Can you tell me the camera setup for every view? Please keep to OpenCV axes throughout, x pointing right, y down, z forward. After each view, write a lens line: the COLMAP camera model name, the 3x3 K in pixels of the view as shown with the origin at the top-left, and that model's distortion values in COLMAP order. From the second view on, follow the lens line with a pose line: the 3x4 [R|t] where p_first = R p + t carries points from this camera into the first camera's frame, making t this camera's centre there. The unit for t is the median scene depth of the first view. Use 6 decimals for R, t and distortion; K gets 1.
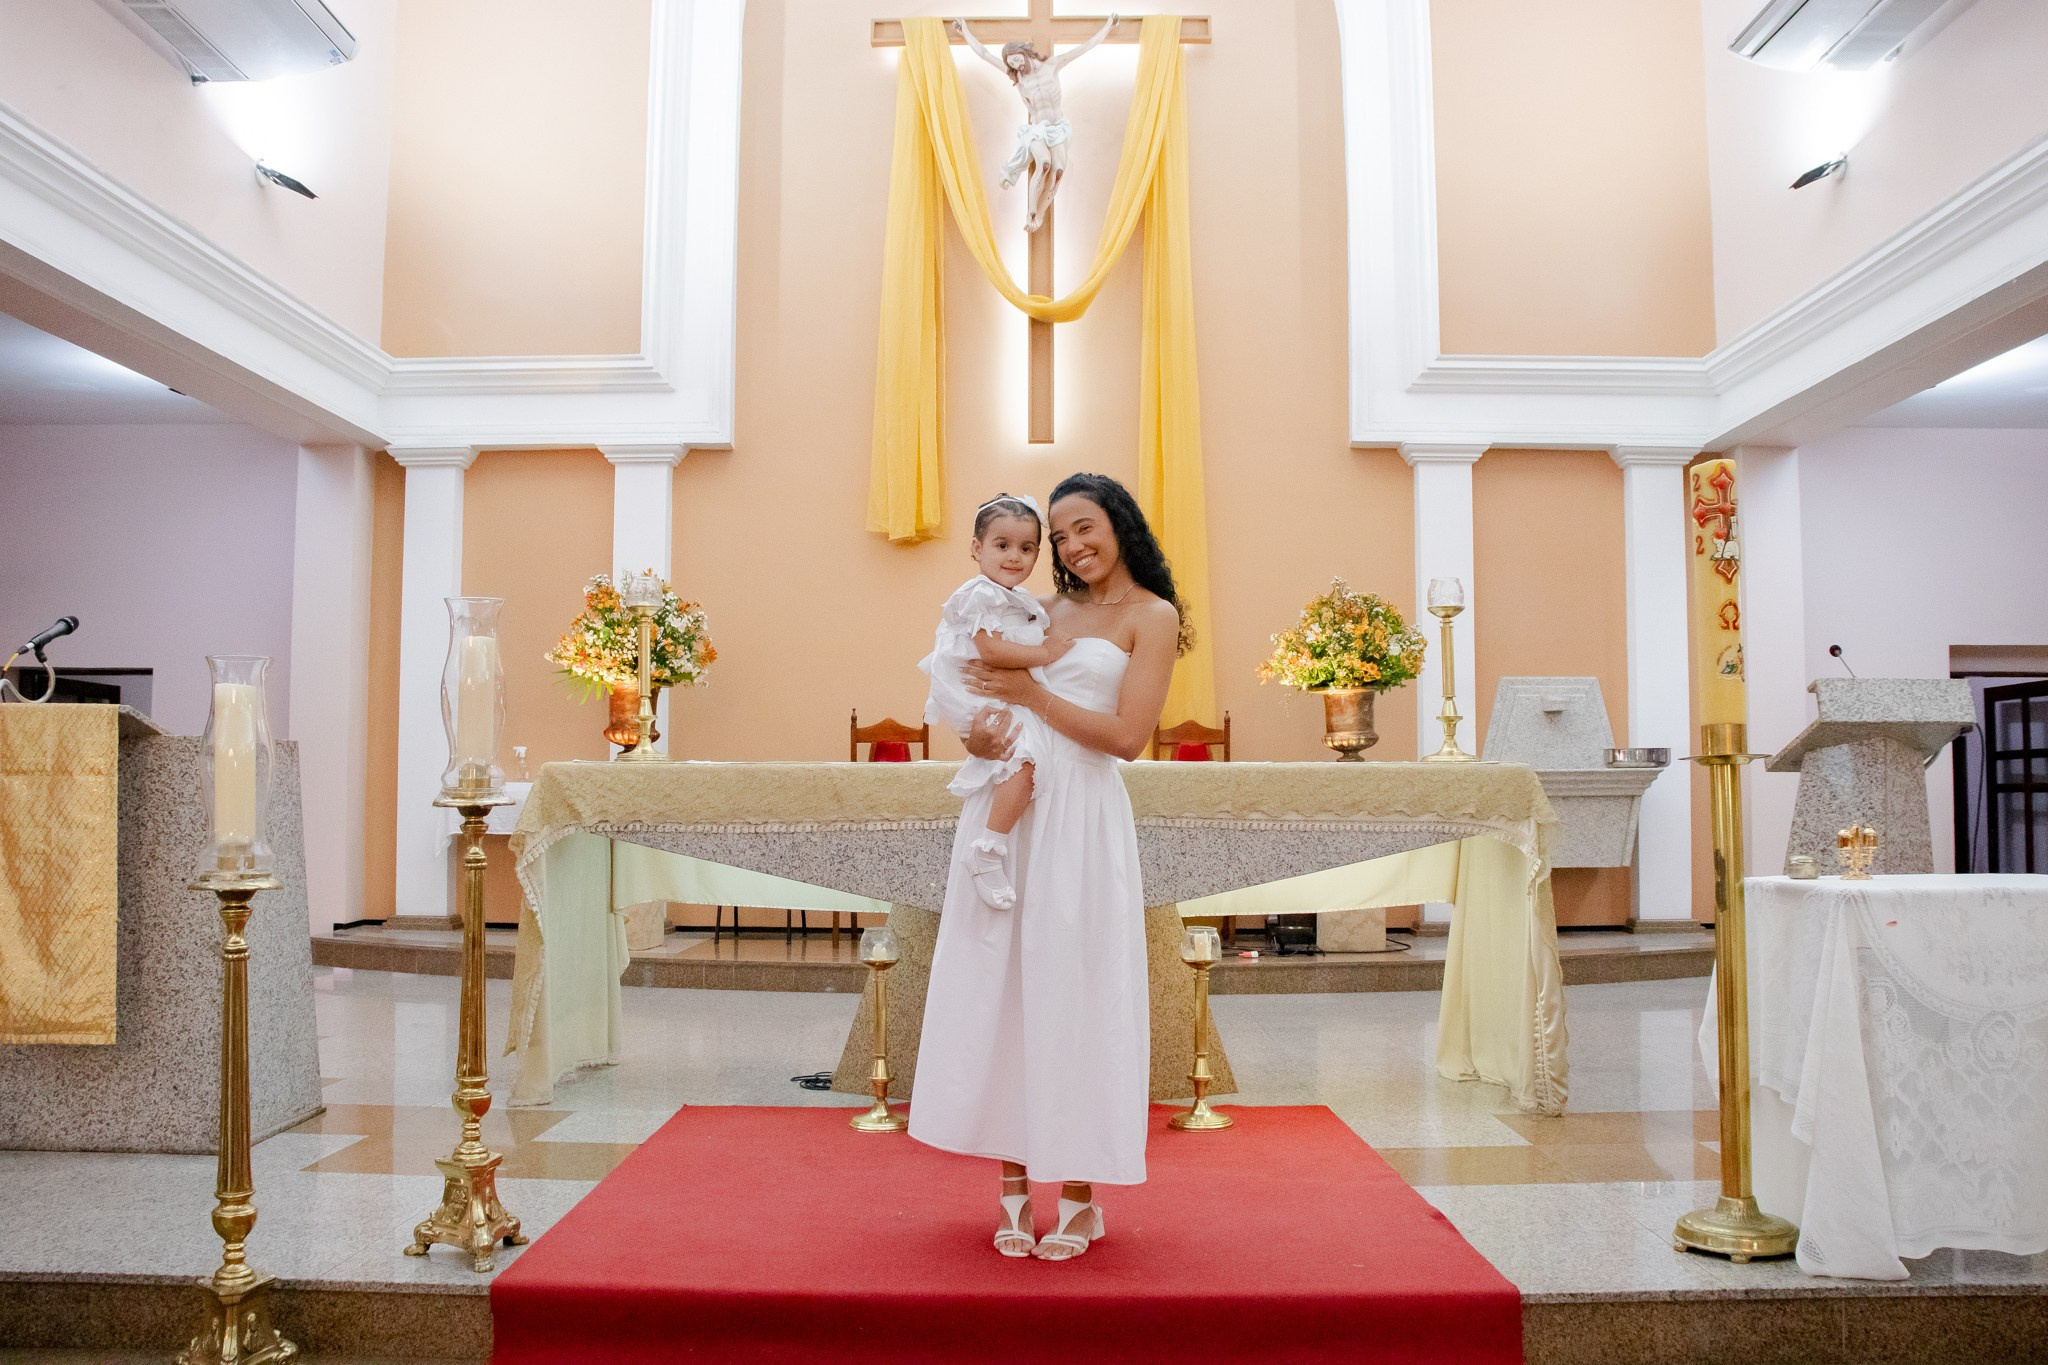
lens RADIAL K [[1709.6, 0, 1029.4], [0, 1709.6, 684.2], [0, 0, 1]] dist [-0.180127, 0.159214]
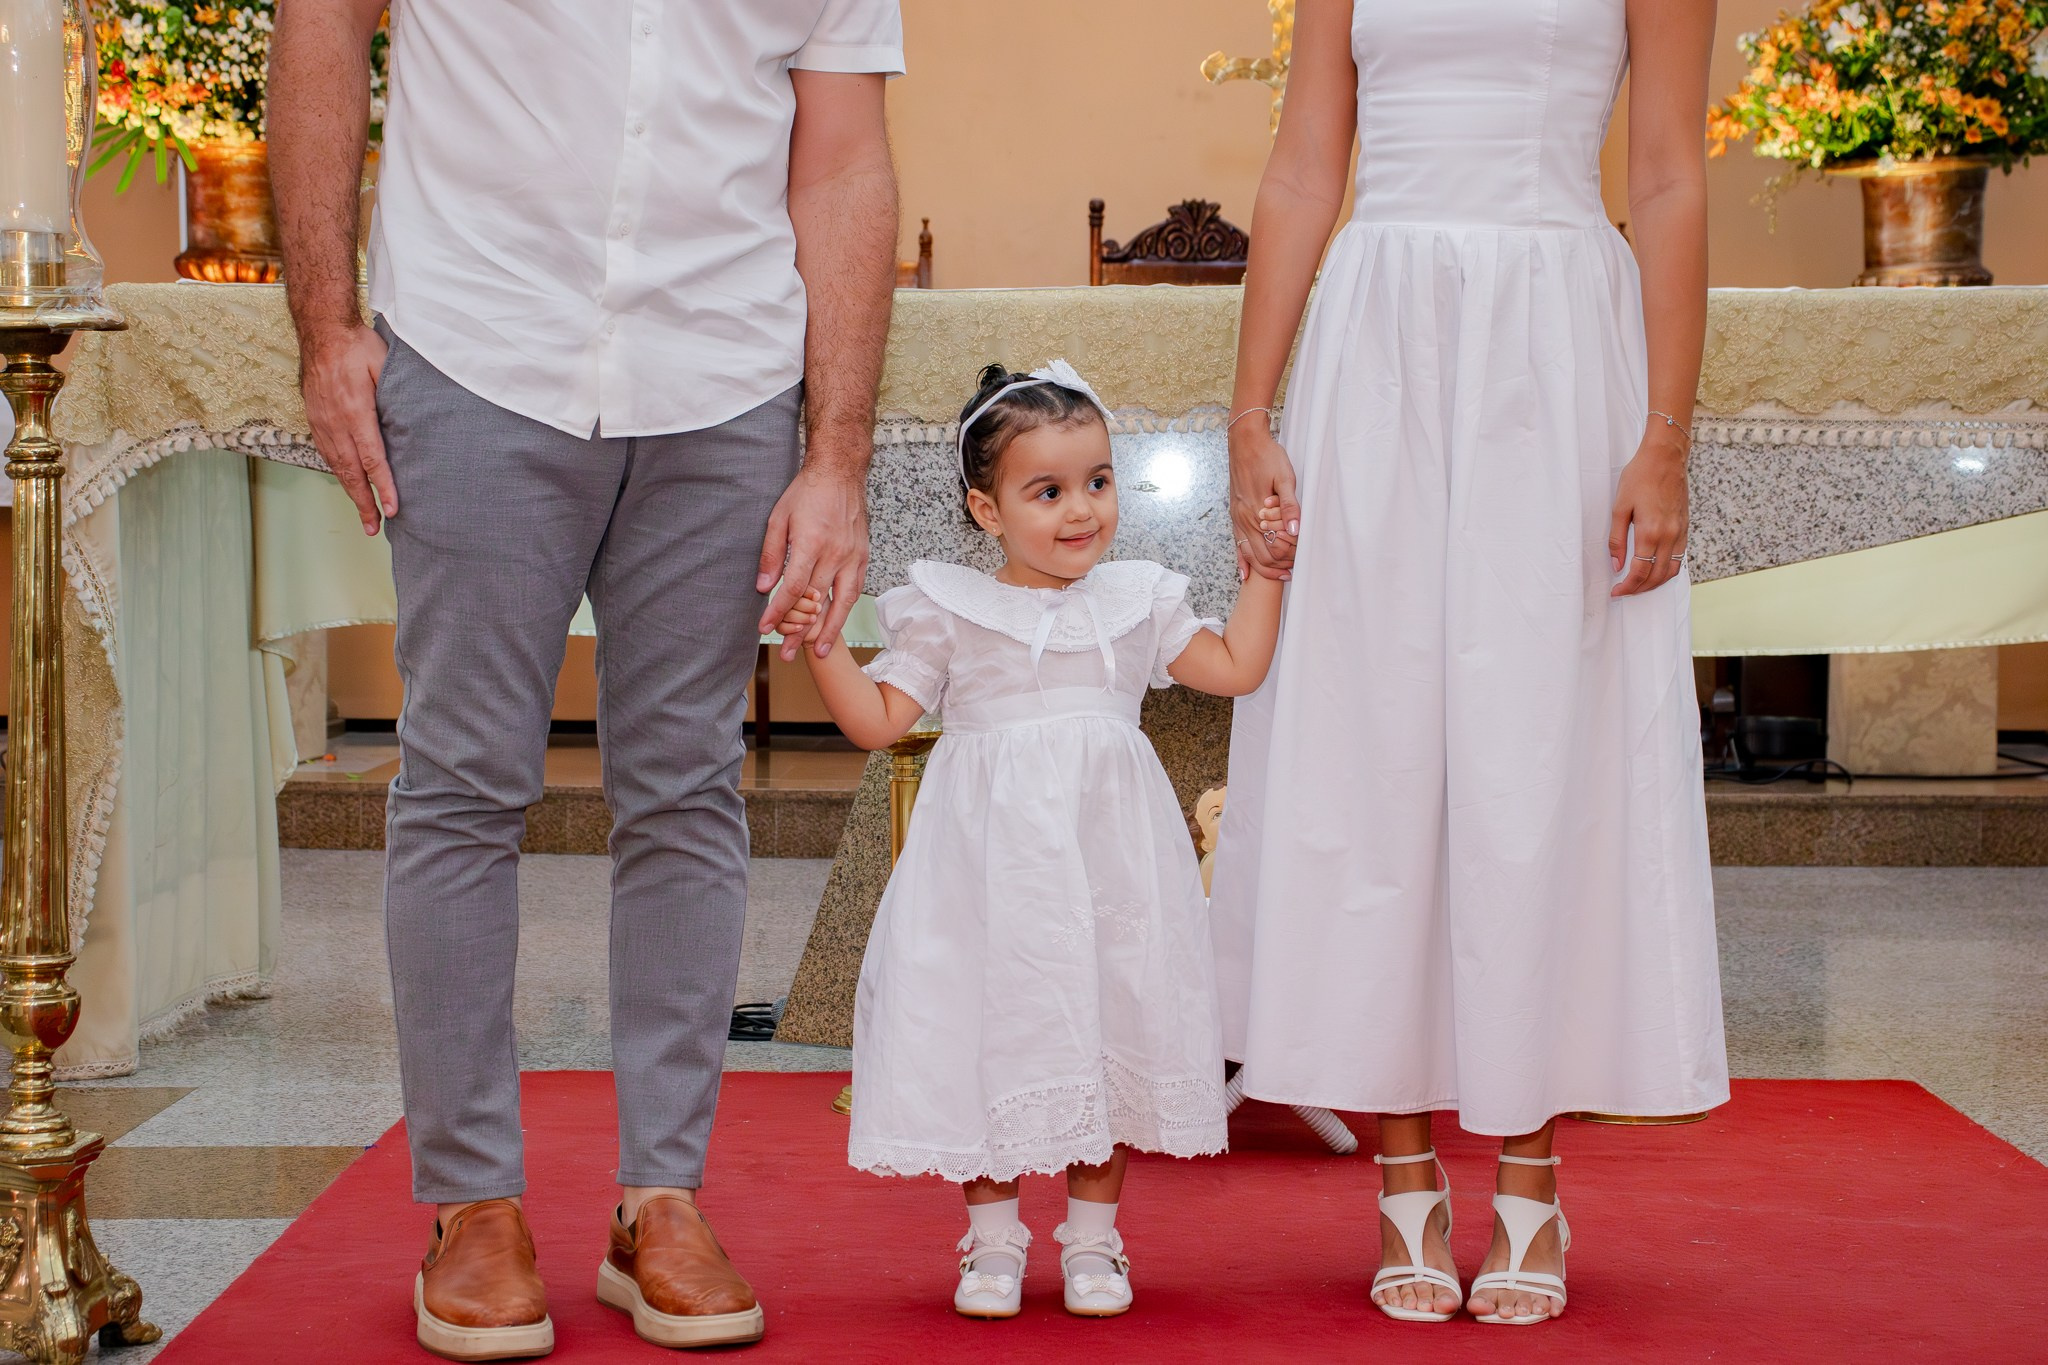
lens RADIAL K [[3924.6, 0, 1024.0], [0, 3924.6, 682.5], [0, 0, 1]] dist [0.251084, 0.446270]
pose [[0.999947, 0.004082, -0.009444, -0.027877], [-0.002975, 0.993428, 0.114418, 0.018694], [0.009849, -0.114384, 0.993388, -0.010794]]
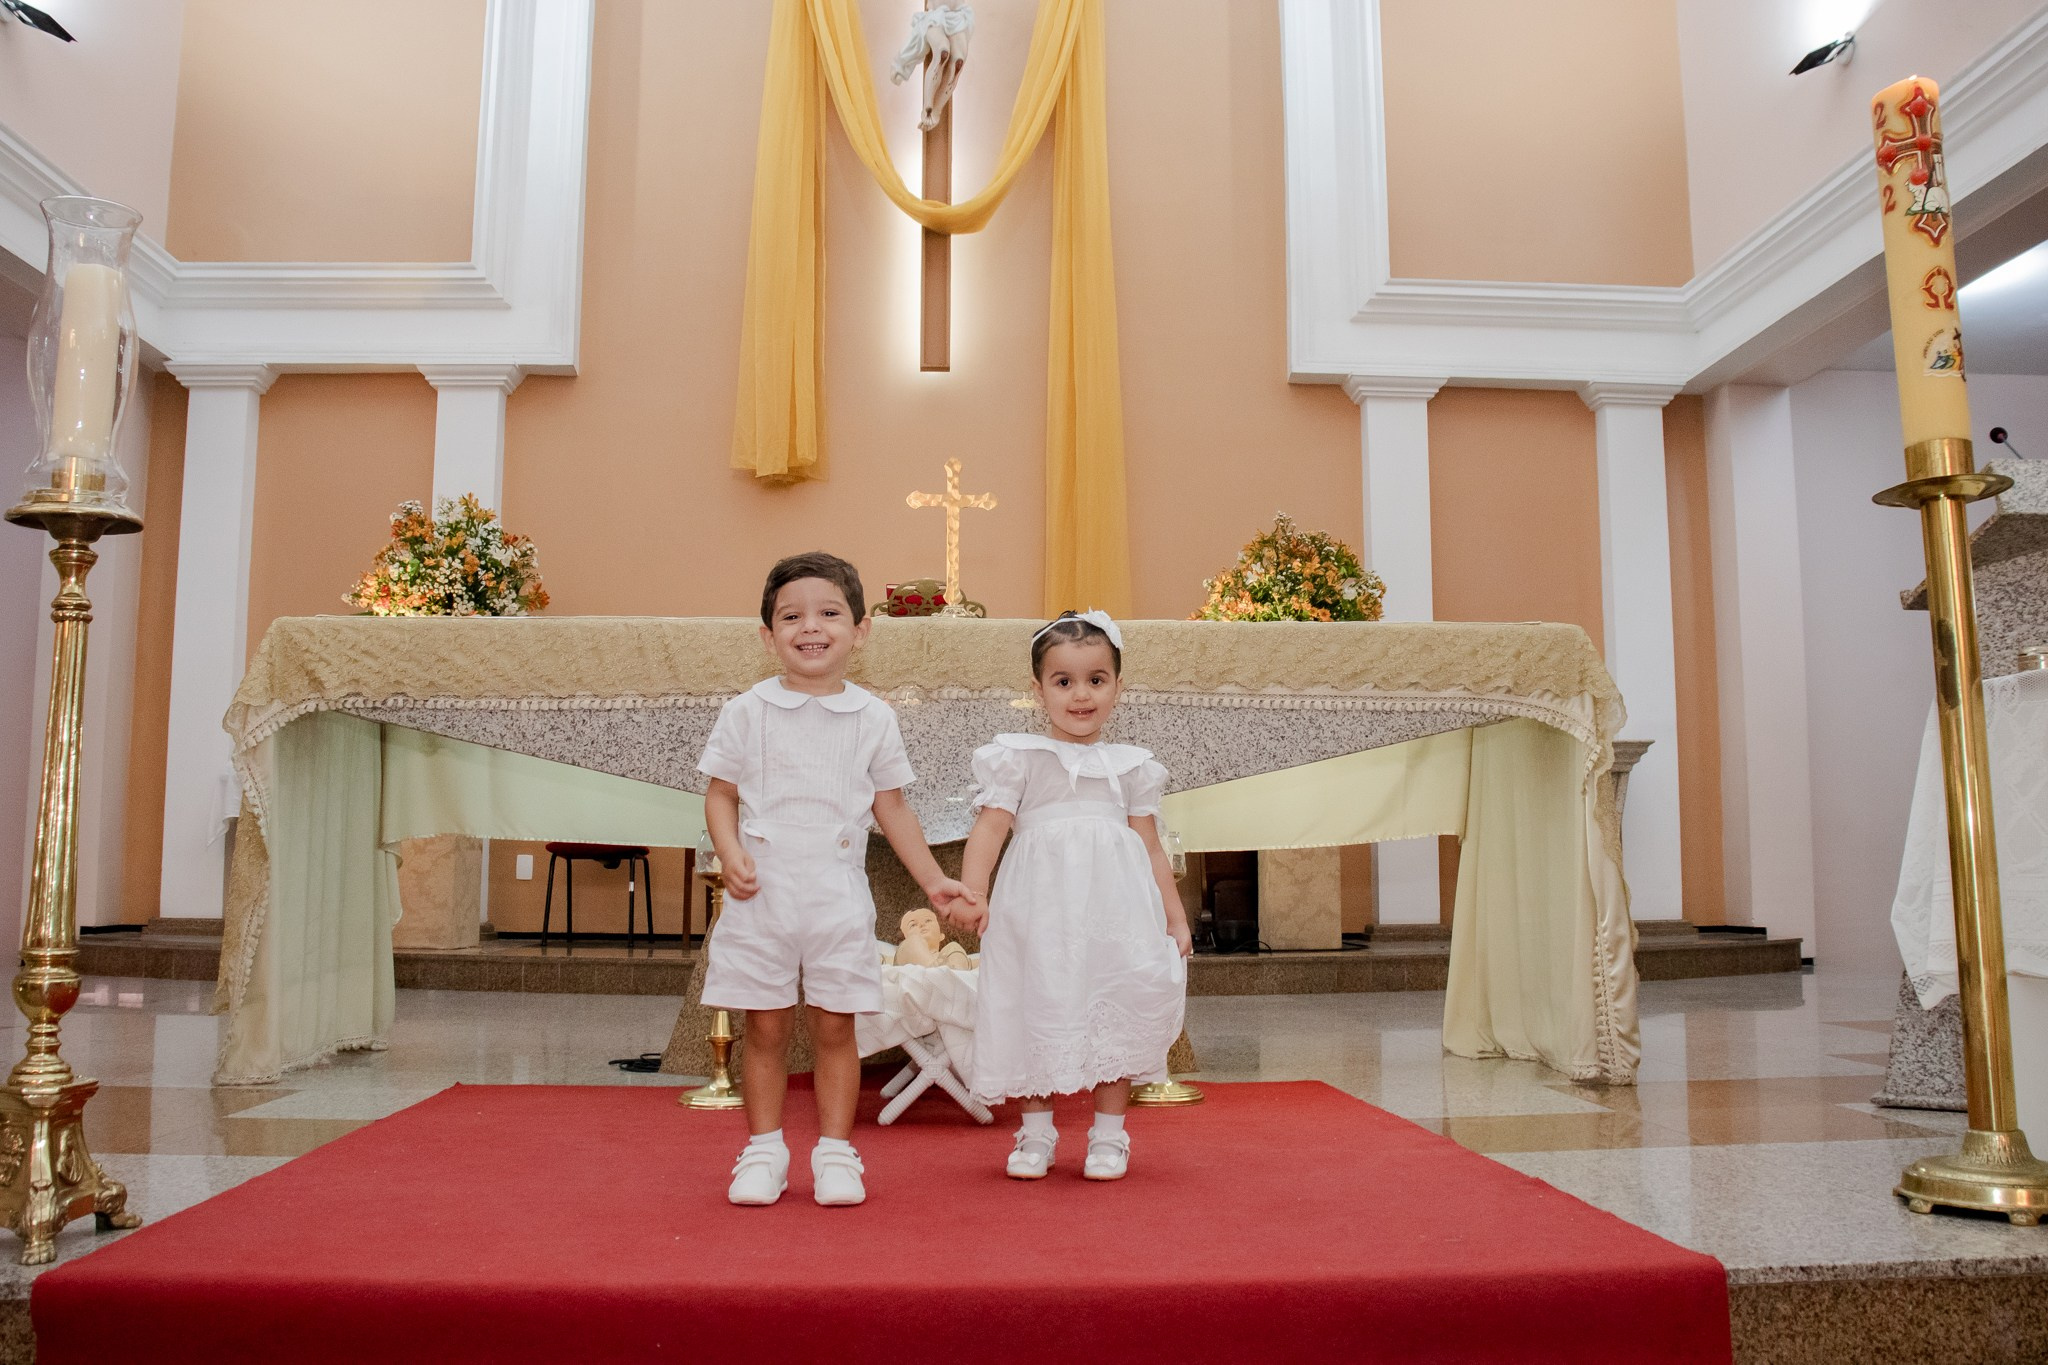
lens RADIAL K [[1742.1, 0, 1030.3], [0, 1742.1, 675.6], [0, 0, 1]] dist [-0.177291, 0.153417]
pose [[0.997682, 0.006049, 0.067782, -0.004014], [-0.002321, 0.998487, -0.054939, 0.069490], [-0.068012, 0.054655, 0.996186, 0.144619]]
